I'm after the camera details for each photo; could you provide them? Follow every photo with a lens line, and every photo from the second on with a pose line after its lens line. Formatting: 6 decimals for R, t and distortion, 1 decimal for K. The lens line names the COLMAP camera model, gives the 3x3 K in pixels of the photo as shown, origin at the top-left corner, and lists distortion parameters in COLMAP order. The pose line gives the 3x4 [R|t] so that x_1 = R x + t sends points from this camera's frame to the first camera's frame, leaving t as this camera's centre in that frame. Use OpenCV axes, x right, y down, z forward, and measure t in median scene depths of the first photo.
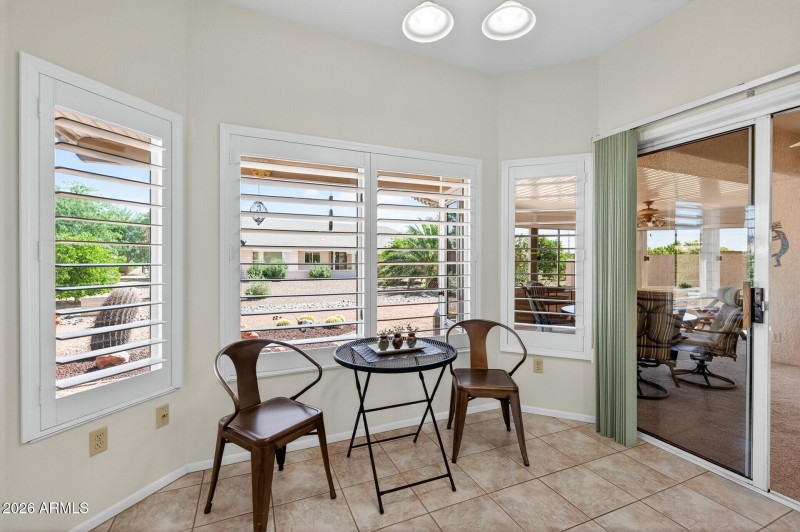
lens RADIAL K [[347.8, 0, 397.1], [0, 347.8, 261.6], [0, 0, 1]] dist [0.002086, 0.000036]
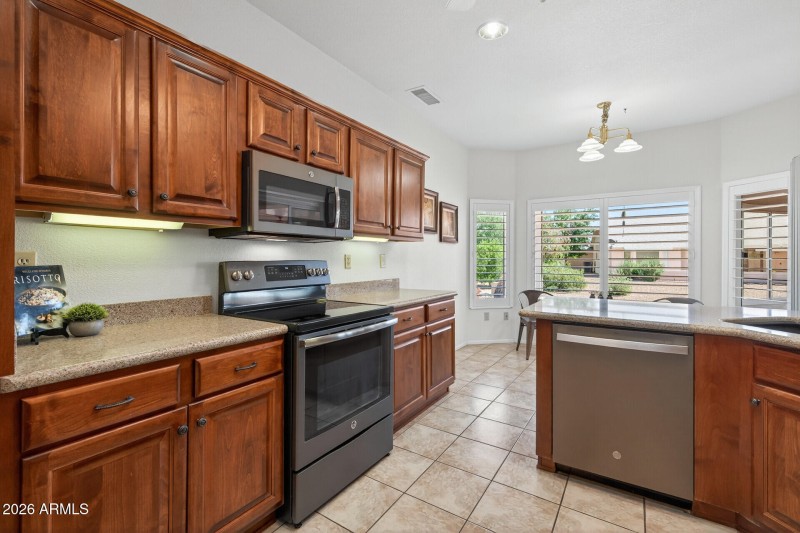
lens RADIAL K [[347.8, 0, 400.5], [0, 347.8, 260.2], [0, 0, 1]] dist [0.002086, 0.000036]
pose [[0.538397, 0.007349, -0.842659, 1.096504], [-0.008163, 0.999961, 0.003506, 0.016552], [0.842652, 0.004991, 0.538436, -1.078818]]
